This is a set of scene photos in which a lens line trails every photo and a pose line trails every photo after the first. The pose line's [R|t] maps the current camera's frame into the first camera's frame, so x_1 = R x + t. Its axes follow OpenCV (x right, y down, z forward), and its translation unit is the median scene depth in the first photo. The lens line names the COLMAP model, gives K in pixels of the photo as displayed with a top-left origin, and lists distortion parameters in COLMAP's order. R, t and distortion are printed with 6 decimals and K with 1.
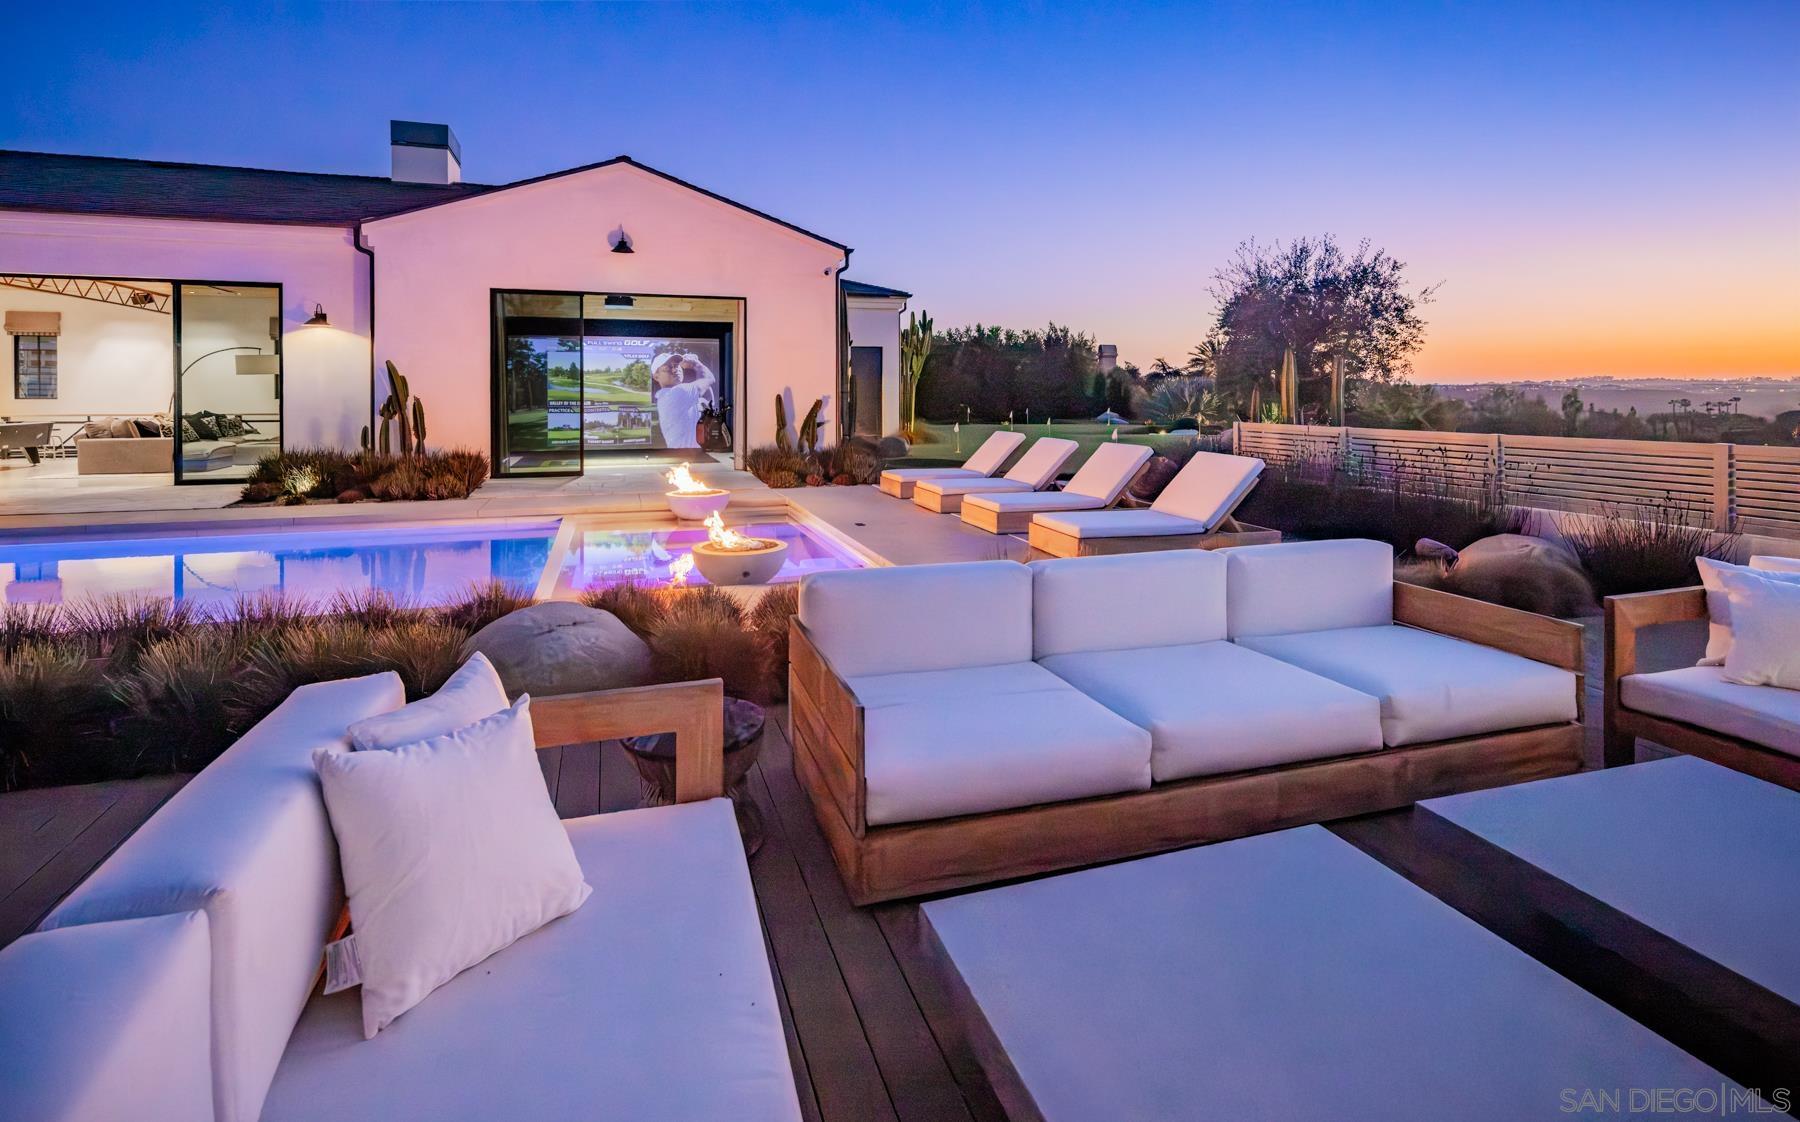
lens RADIAL K [[865.4, 0, 897.8], [0, 865.4, 479.6], [0, 0, 1]] dist [0.001501, 0.000607]
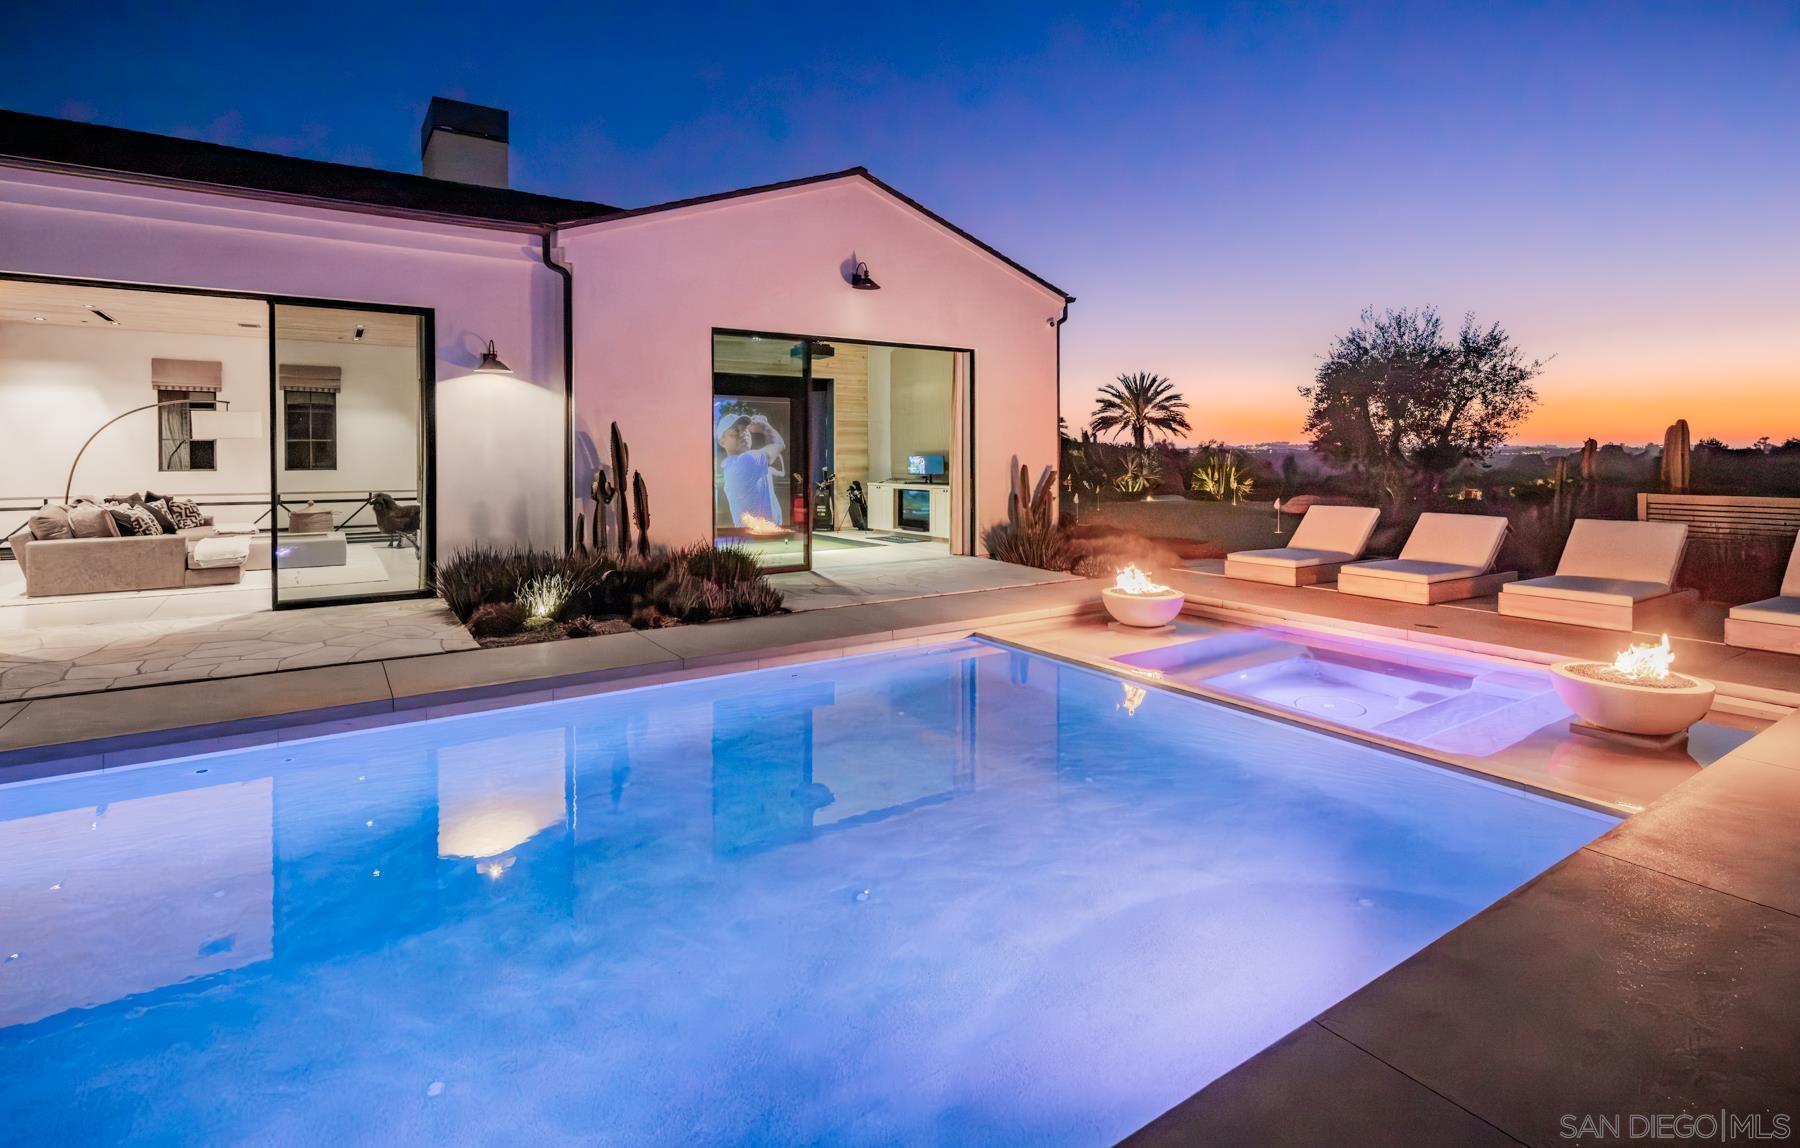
lens RADIAL K [[866.1, 0, 901.4], [0, 866.1, 540.0], [0, 0, 1]] dist [0.000145, 0.000106]
pose [[0.964953, -0.027924, 0.260933, -0.490018], [0.028598, 0.999590, 0.001214, -0.030437], [-0.260860, 0.006290, 0.965356, 0.220352]]
